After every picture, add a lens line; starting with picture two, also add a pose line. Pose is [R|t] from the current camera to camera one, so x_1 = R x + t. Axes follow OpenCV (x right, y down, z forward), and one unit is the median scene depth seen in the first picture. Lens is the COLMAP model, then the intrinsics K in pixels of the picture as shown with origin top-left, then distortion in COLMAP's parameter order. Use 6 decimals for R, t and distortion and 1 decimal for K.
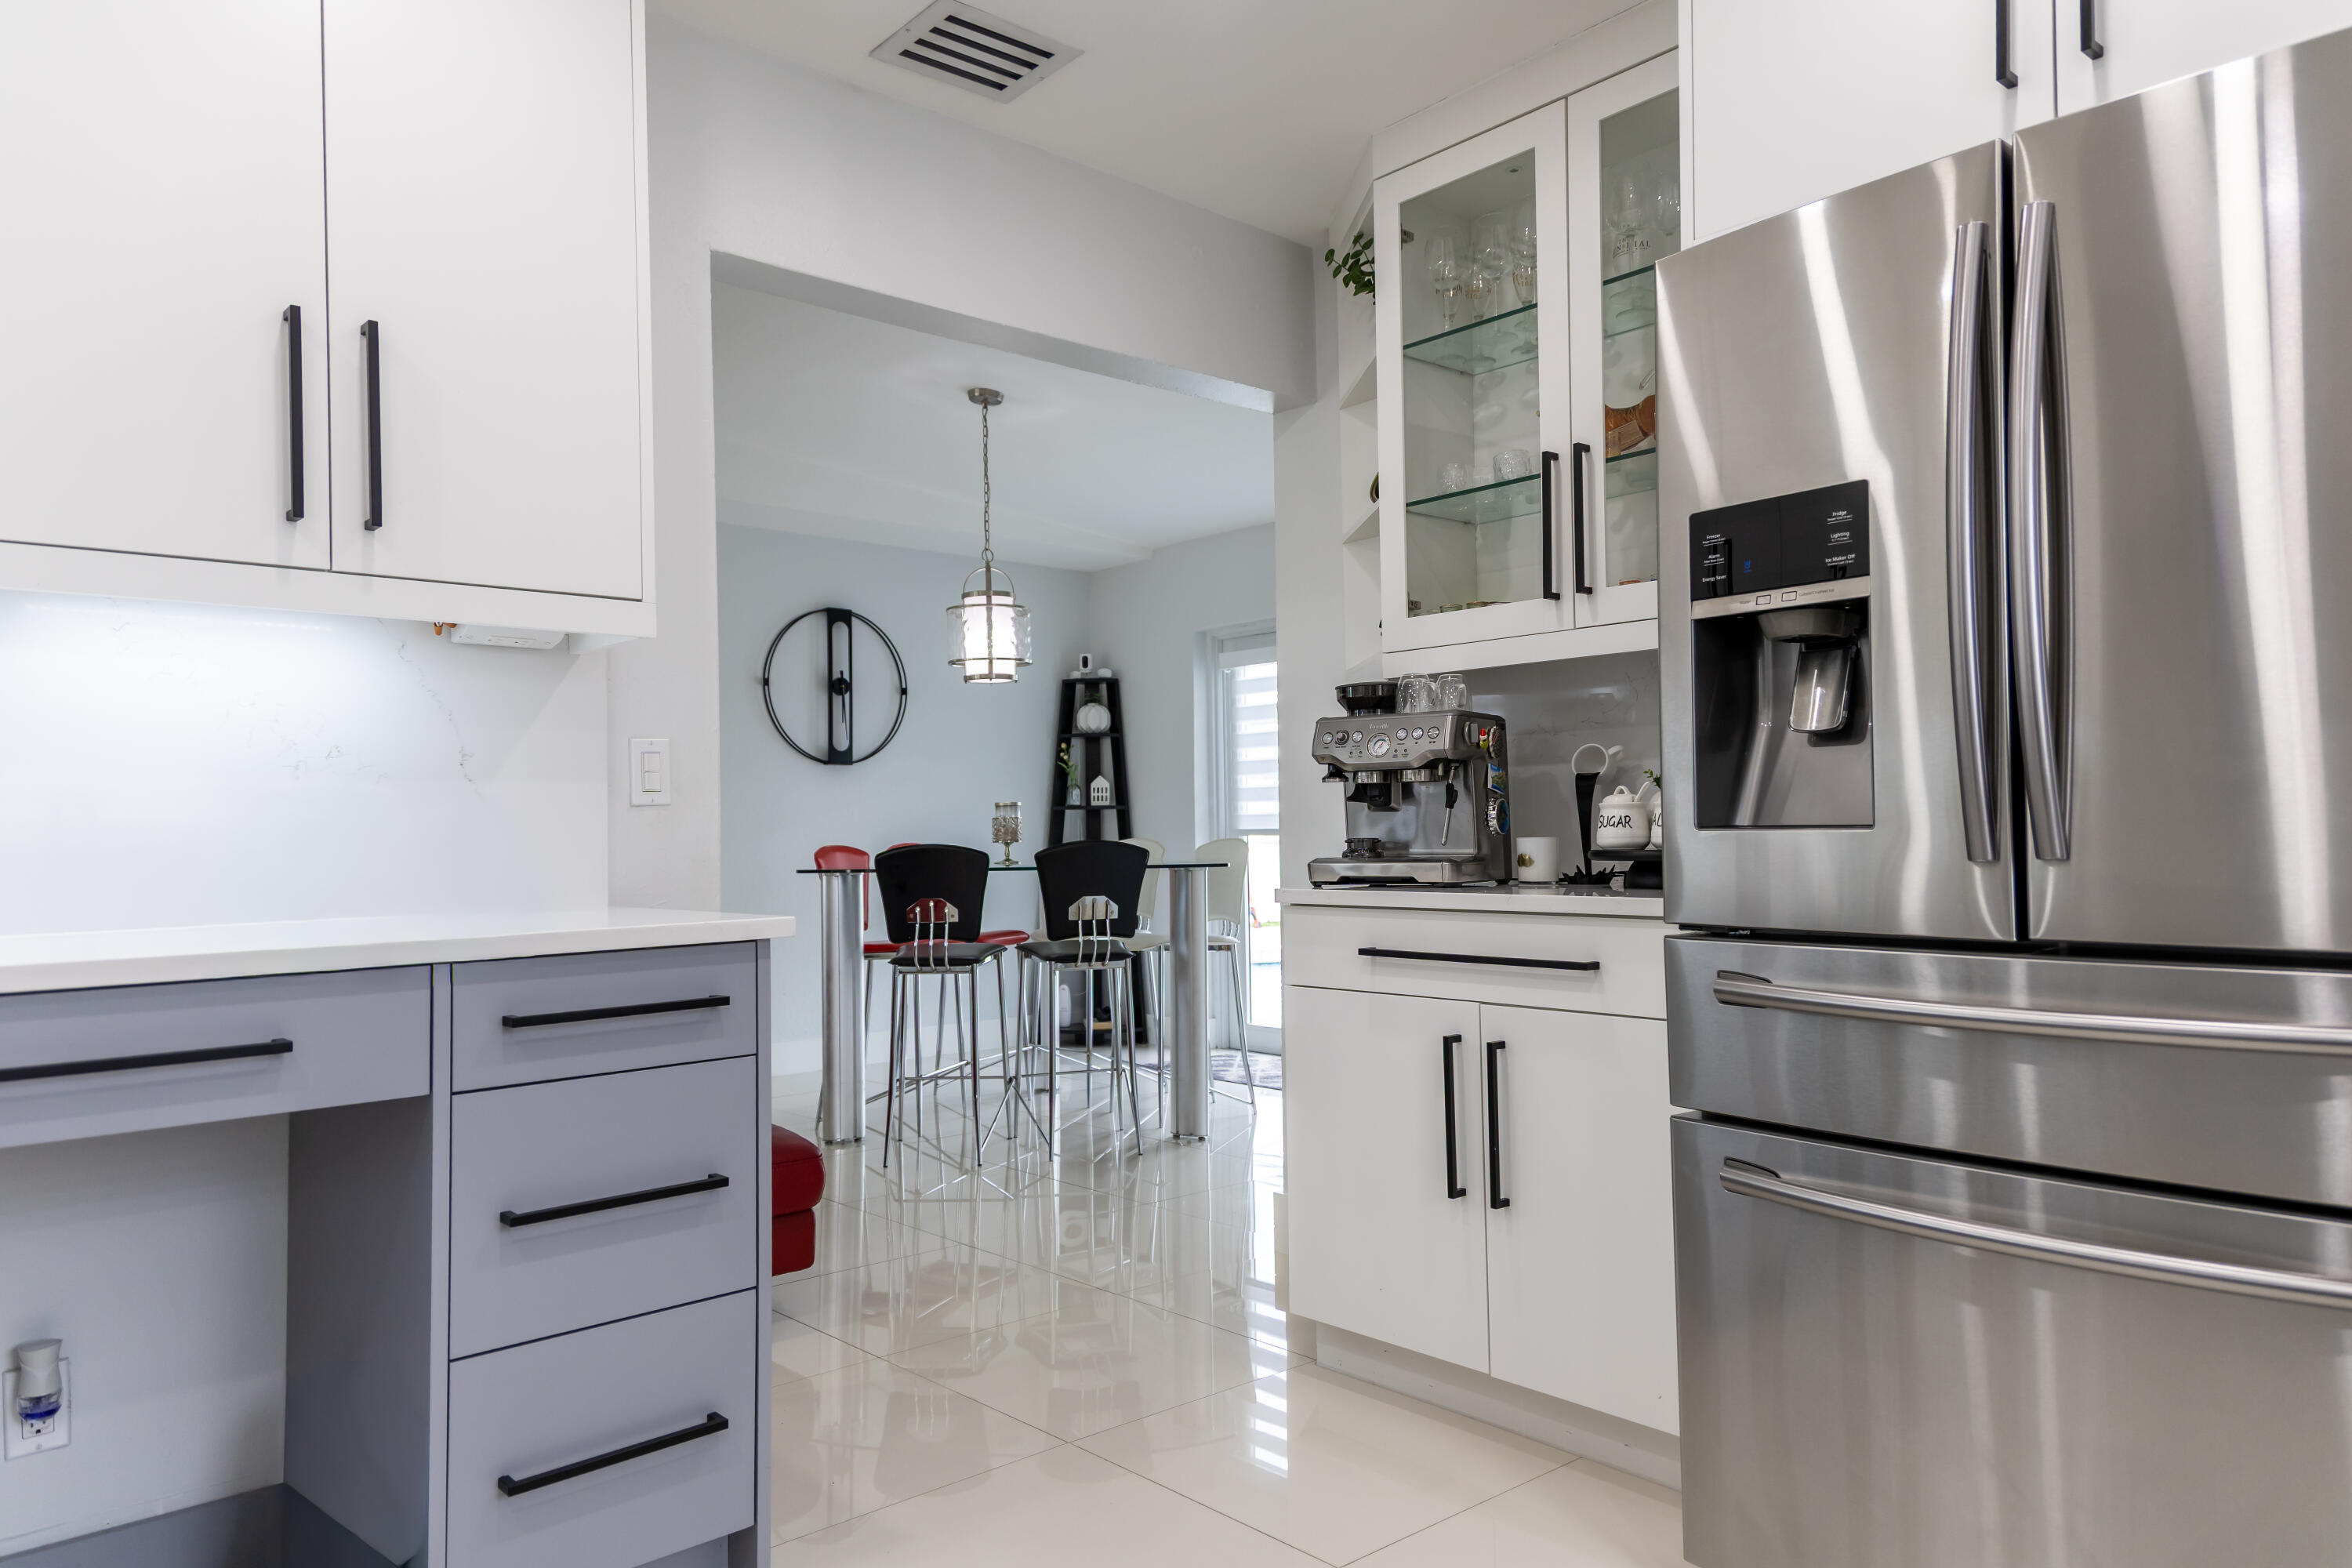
lens RADIAL K [[1555.2, 0, 1179.0], [0, 1555.2, 772.3], [0, 0, 1]] dist [0.090927, -0.060584]
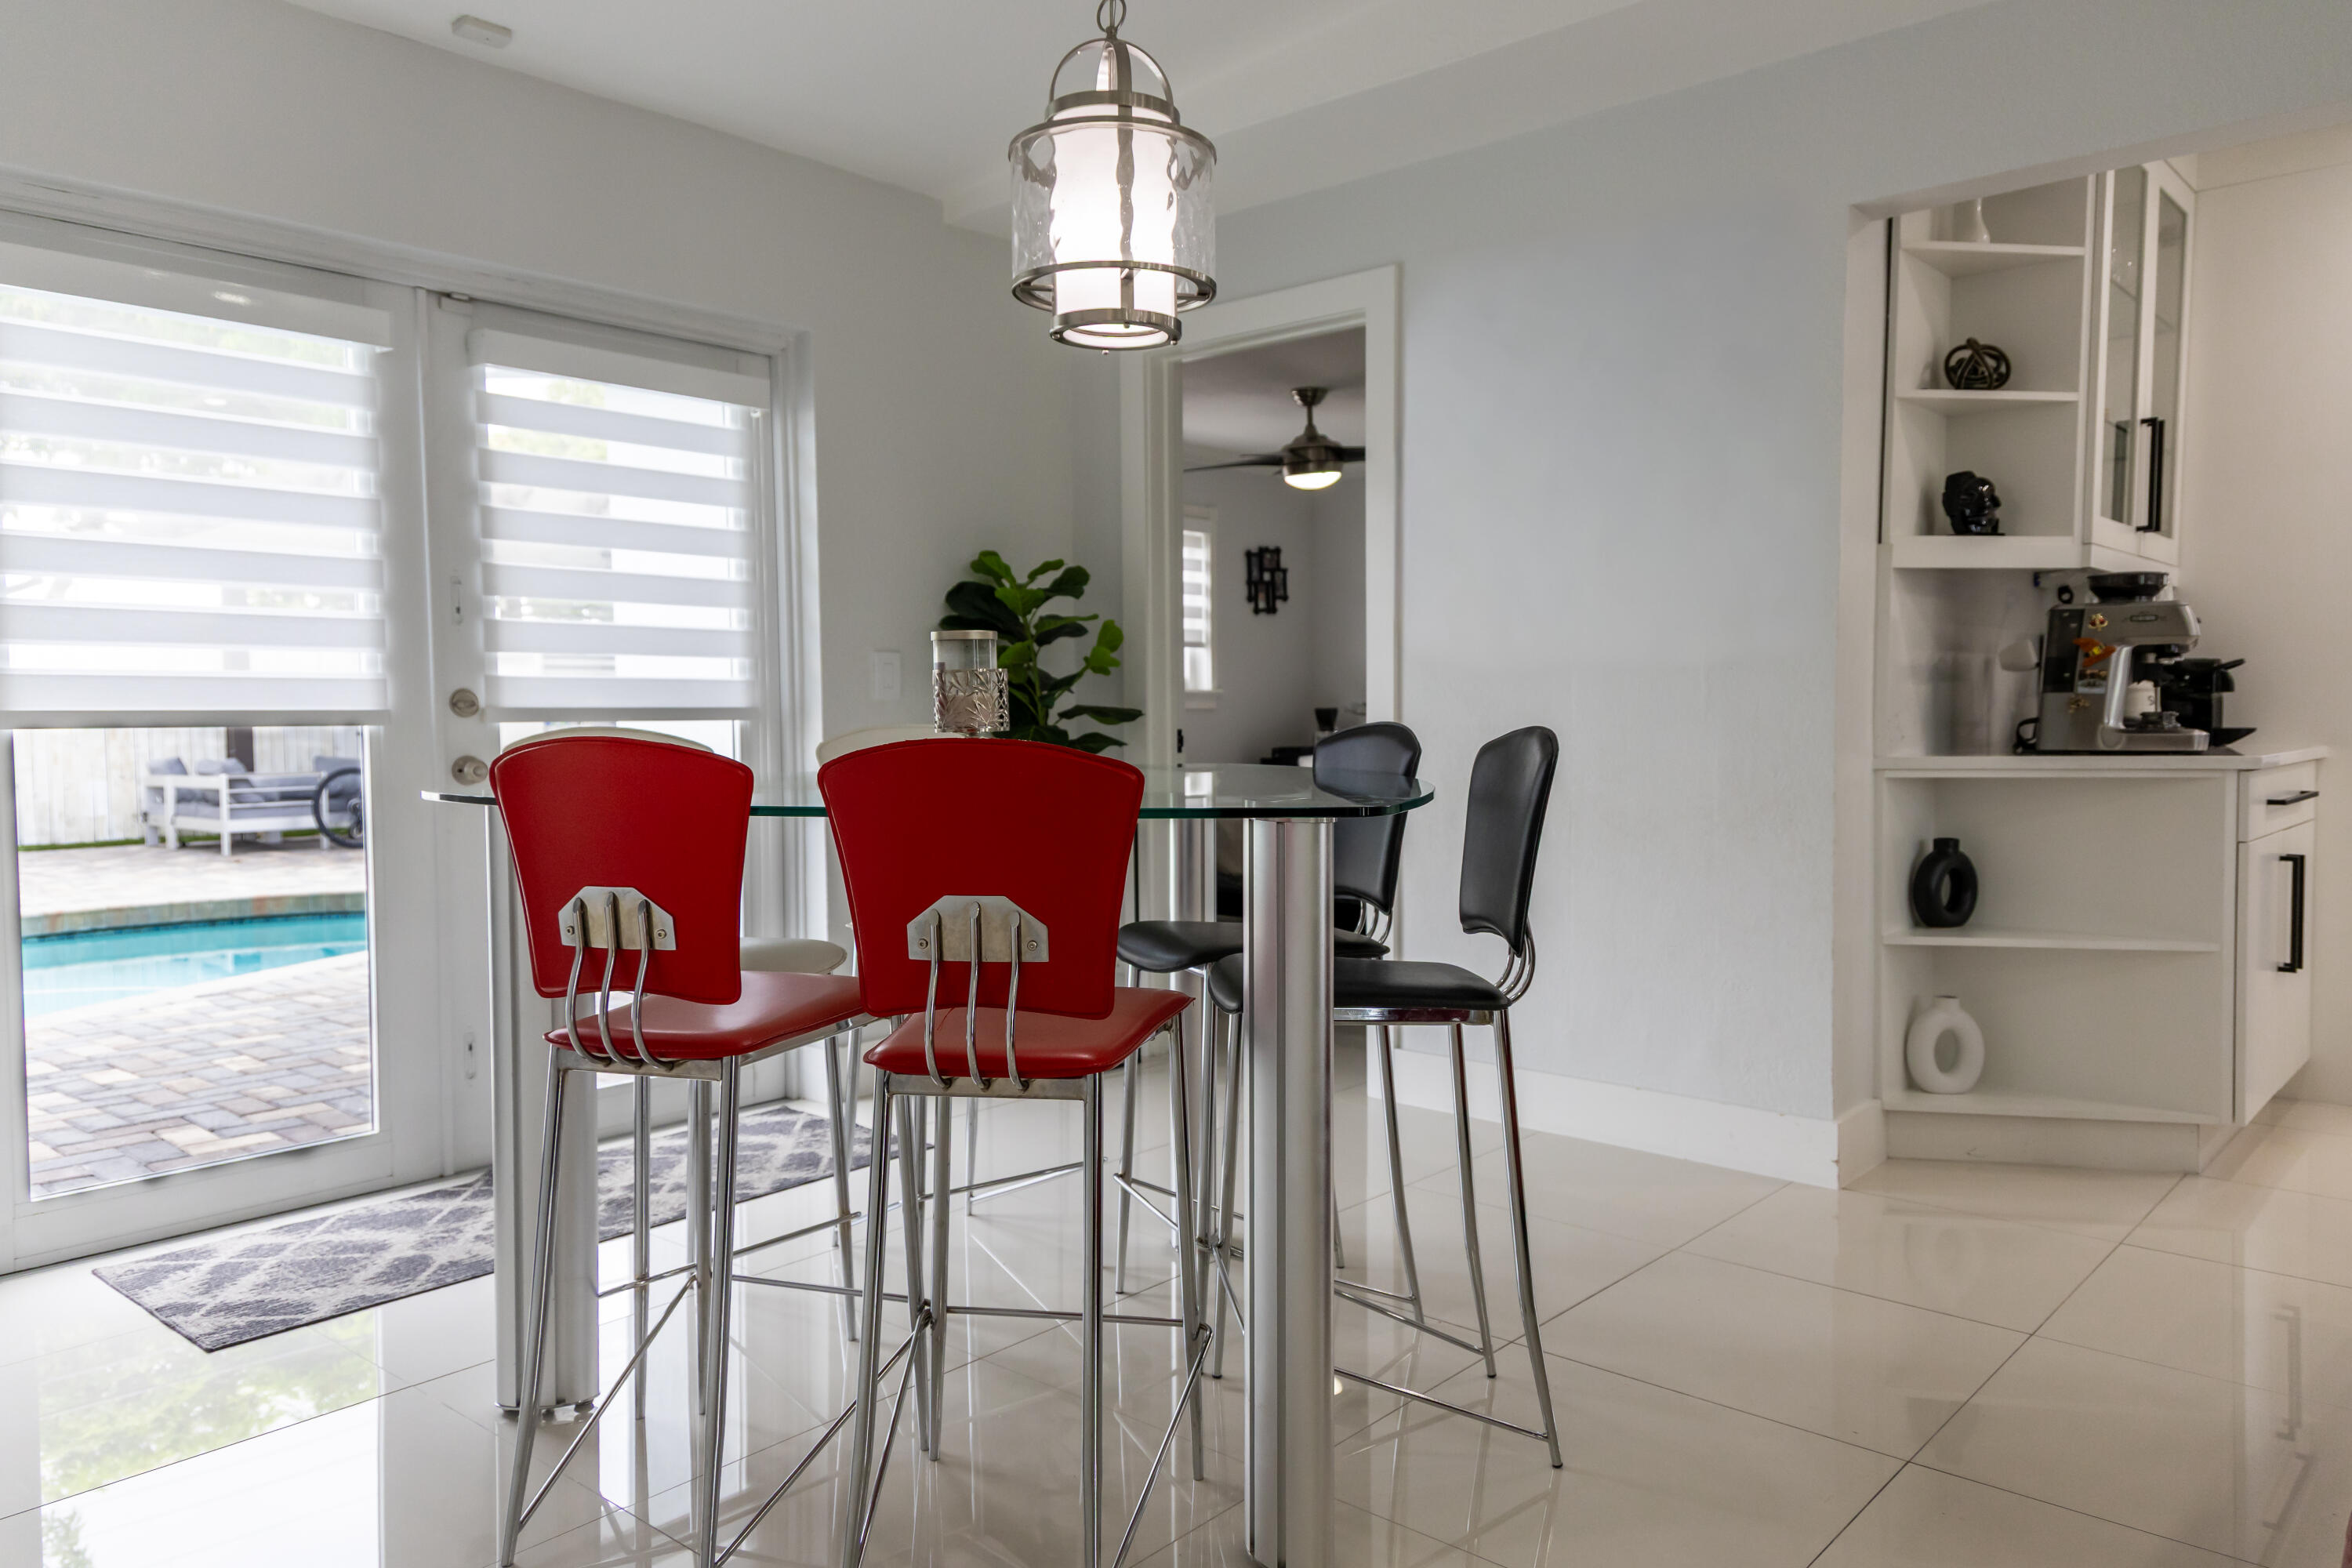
lens RADIAL K [[1582.7, 0, 1140.5], [0, 1582.7, 781.5], [0, 0, 1]] dist [0.093754, -0.056488]
pose [[-0.097134, -0.030485, 0.994804, -0.927901], [-0.031807, 0.999115, 0.027511, 0.081018], [-0.994763, -0.028969, -0.098018, 1.786108]]
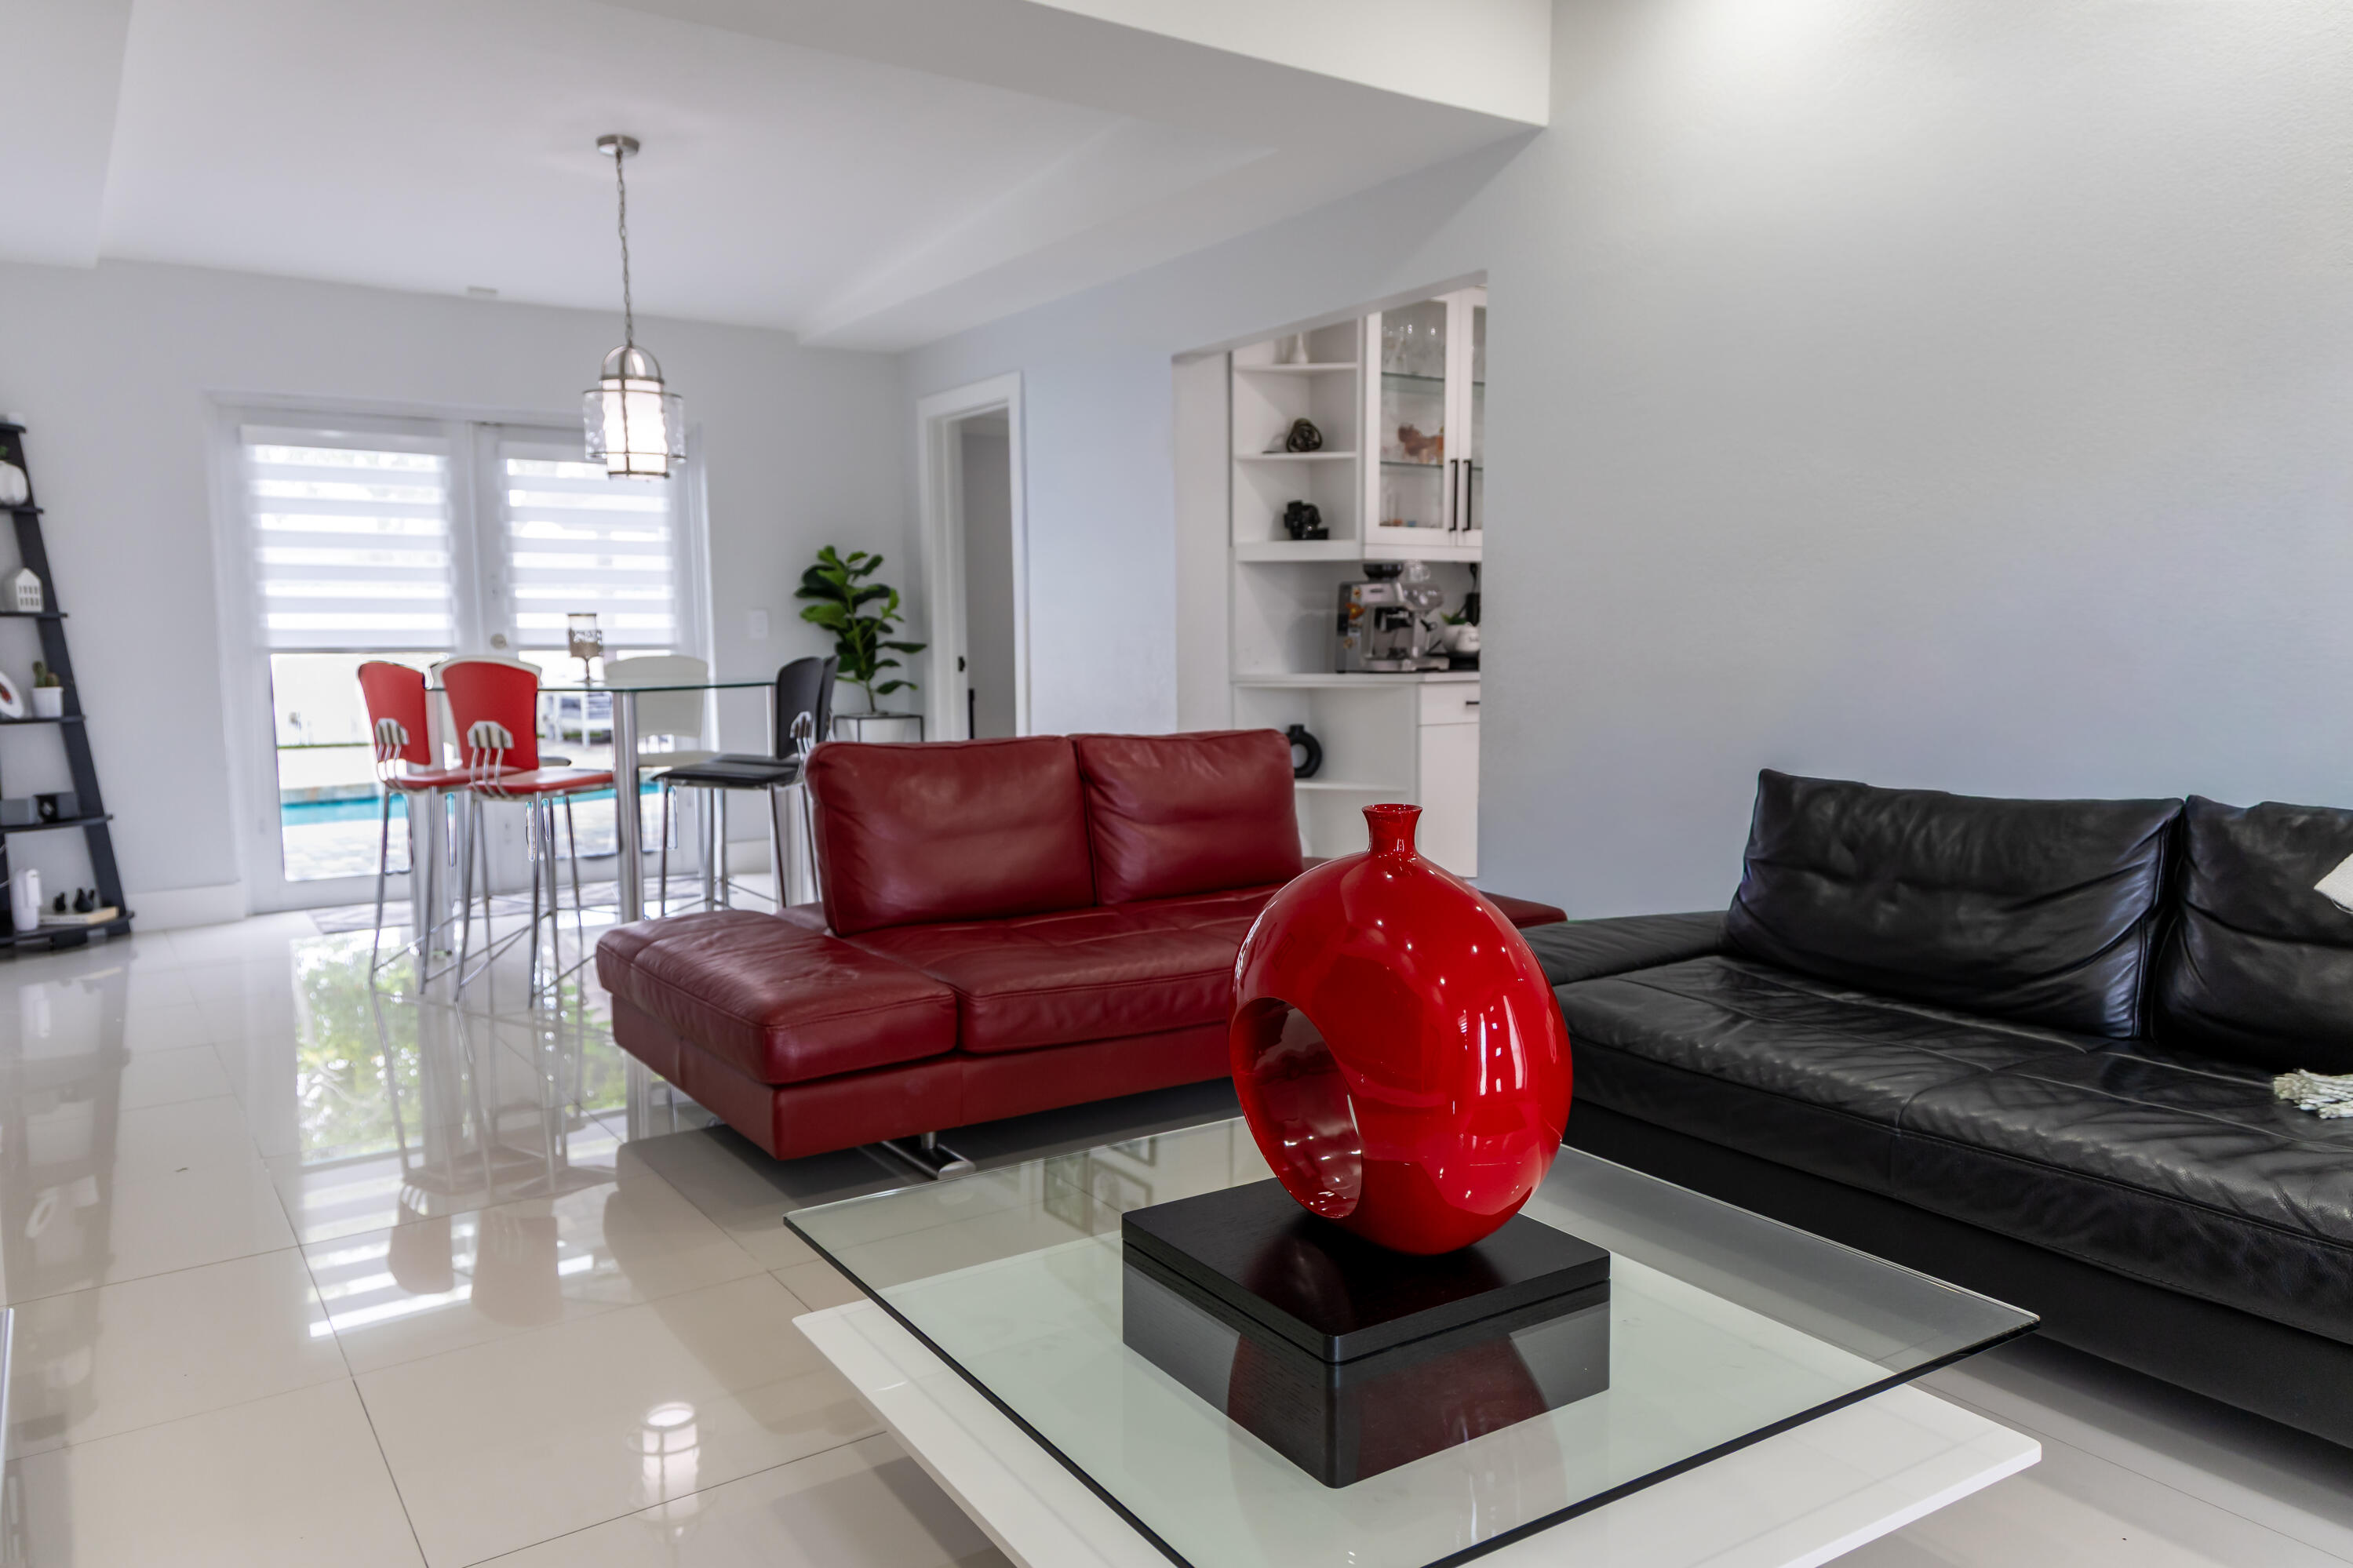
lens RADIAL K [[1596.4, 0, 1174.3], [0, 1596.4, 786.5], [0, 0, 1]] dist [0.091558, -0.045817]
pose [[0.149197, -0.081274, 0.985462, -1.754263], [-0.030518, 0.995763, 0.086744, 0.048645], [-0.988336, -0.043017, 0.146085, 0.939547]]
